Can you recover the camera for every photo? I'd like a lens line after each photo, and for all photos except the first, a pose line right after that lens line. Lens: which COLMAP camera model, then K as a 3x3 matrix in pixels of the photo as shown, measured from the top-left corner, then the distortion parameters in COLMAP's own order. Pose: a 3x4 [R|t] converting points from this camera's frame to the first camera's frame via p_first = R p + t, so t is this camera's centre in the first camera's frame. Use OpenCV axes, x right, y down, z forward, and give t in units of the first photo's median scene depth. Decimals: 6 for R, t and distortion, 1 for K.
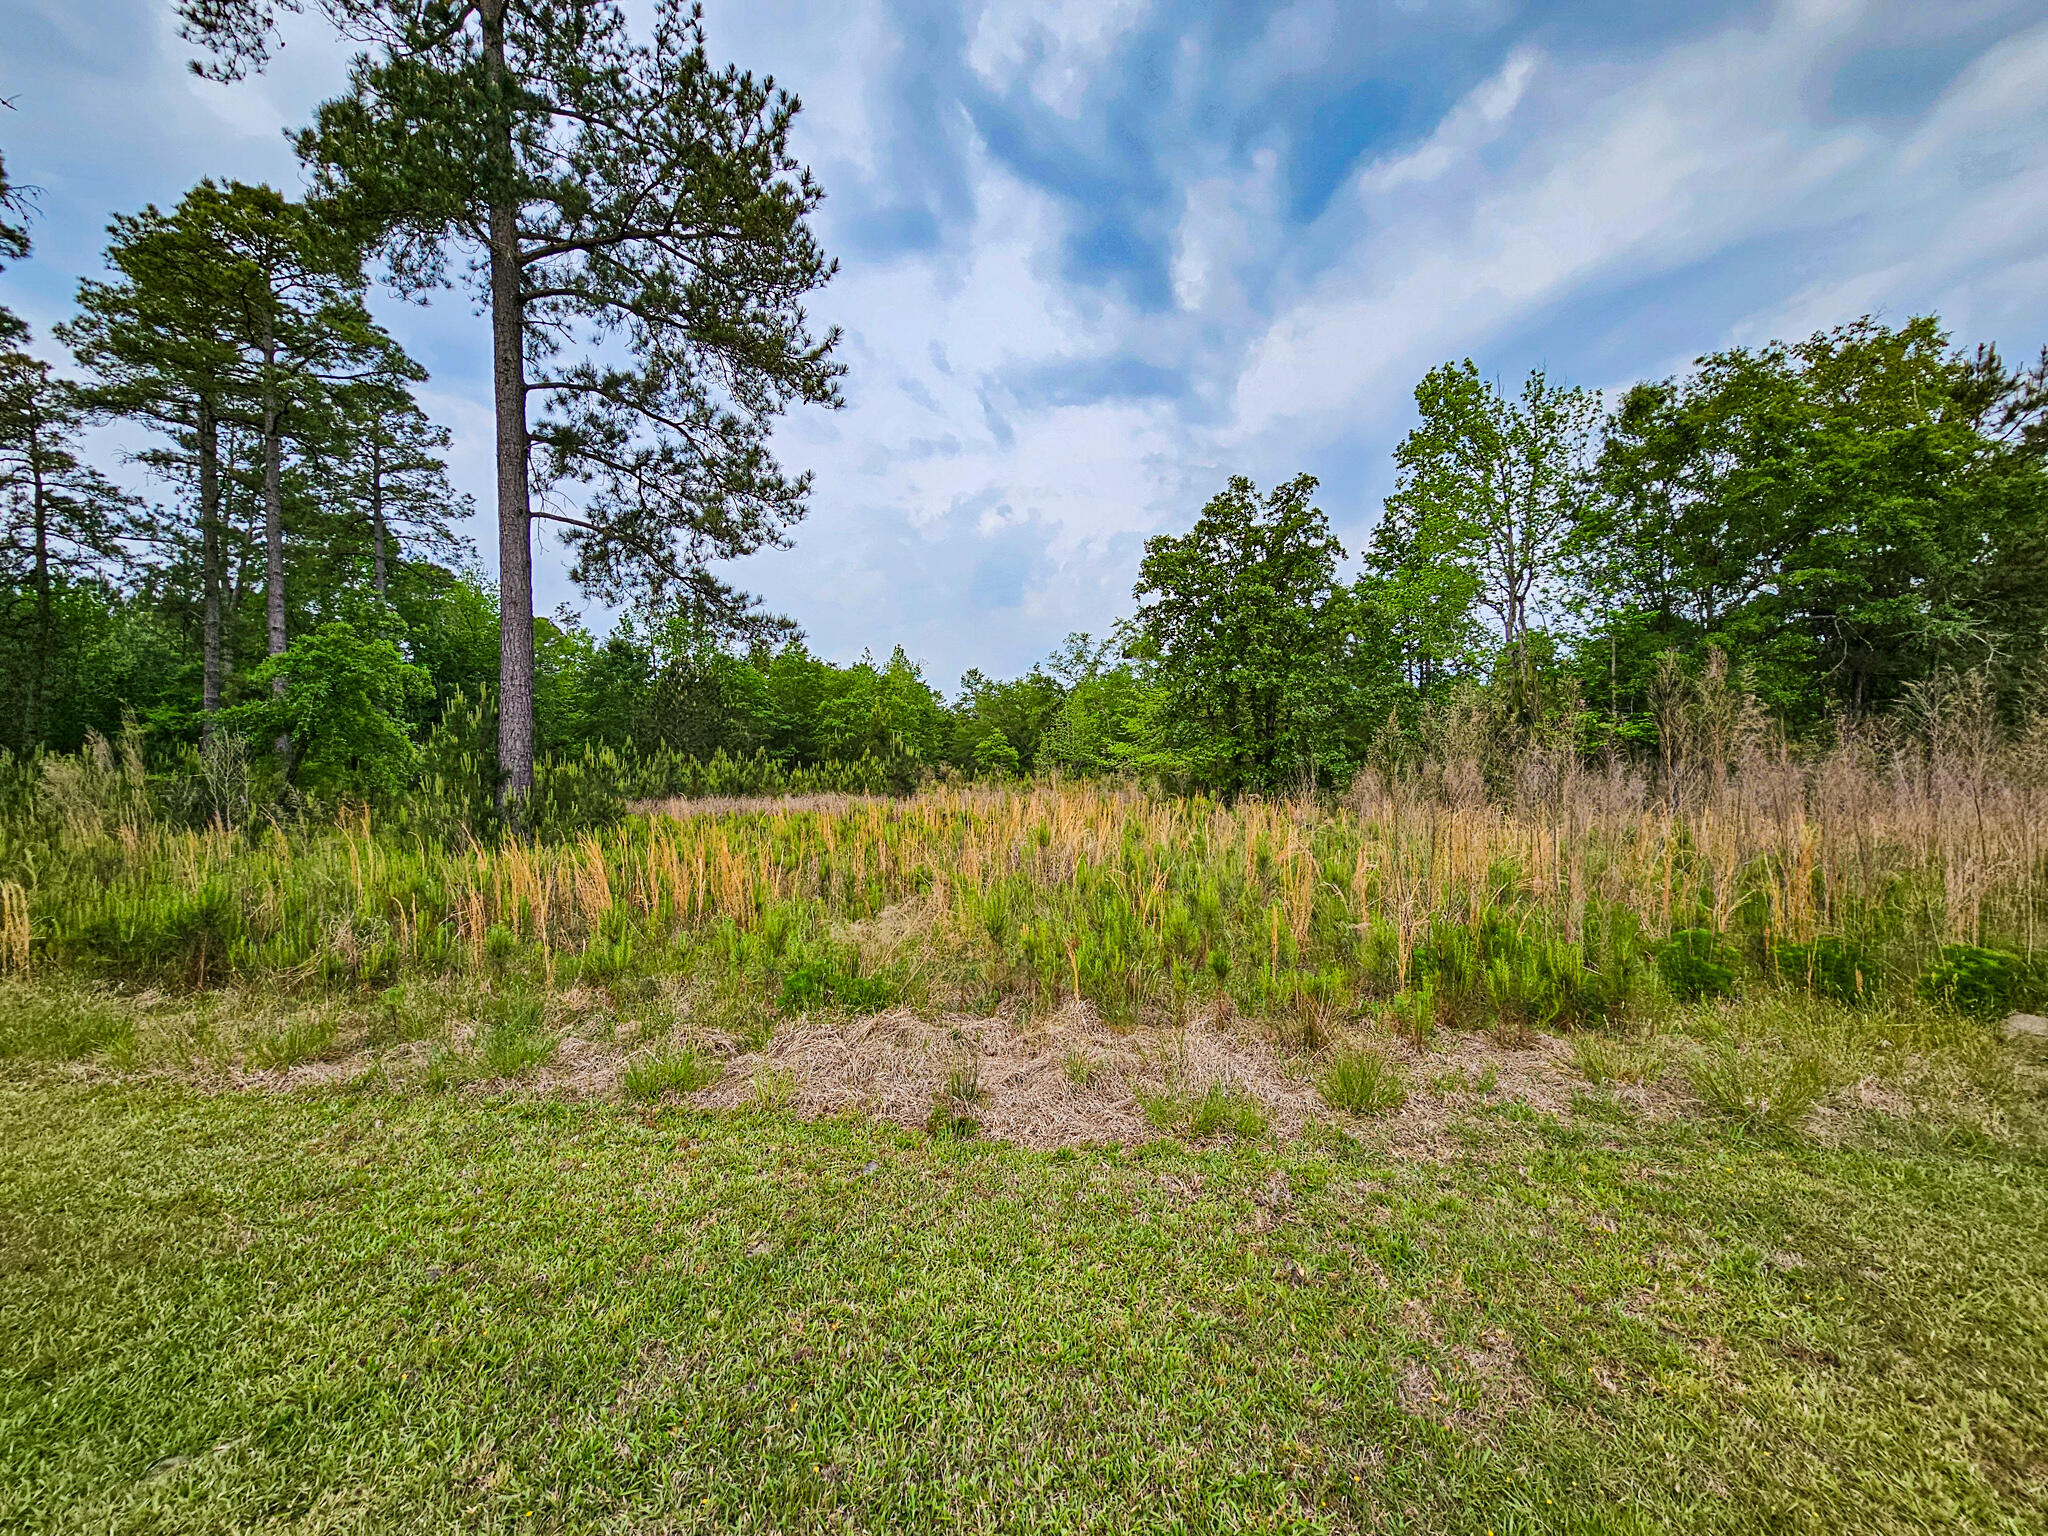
lens RADIAL K [[843.4, 0, 1023.5], [0, 843.4, 777.9], [0, 0, 1]] dist [0.000231, -0.000643]
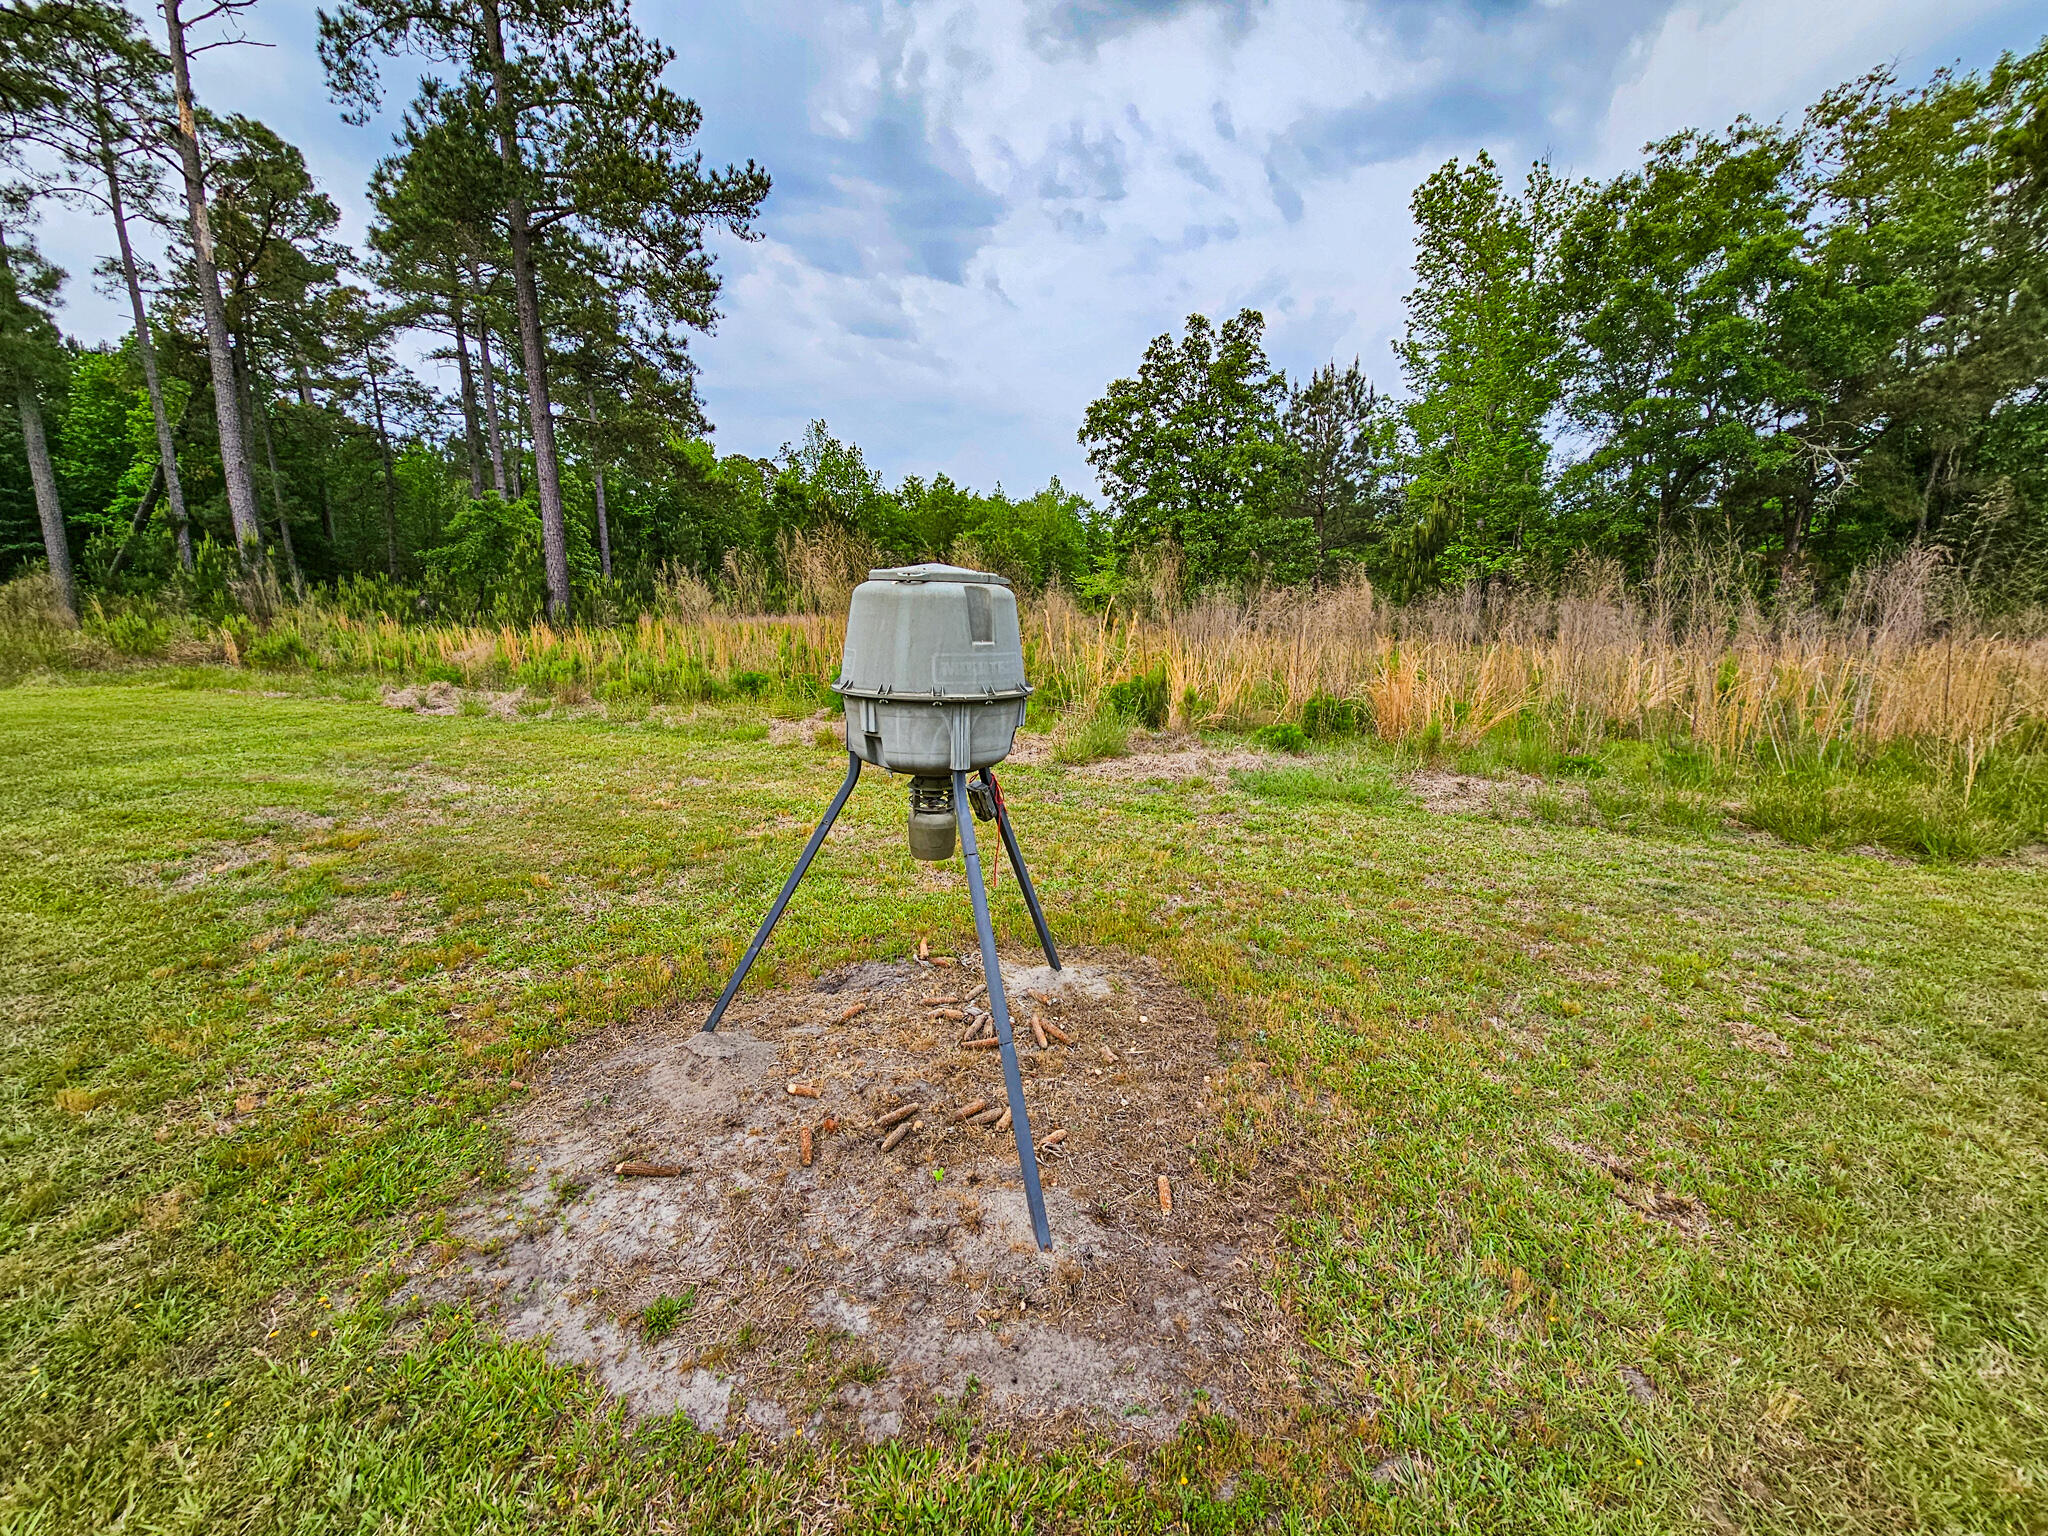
lens RADIAL K [[843.4, 0, 1015.0], [0, 843.4, 755.8], [0, 0, 1]] dist [0.000231, -0.000643]
pose [[0.952676, 0.071263, -0.295515, 0.252692], [-0.018399, 0.983868, 0.177945, -0.000994], [0.303429, -0.164087, 0.938619, -0.090169]]
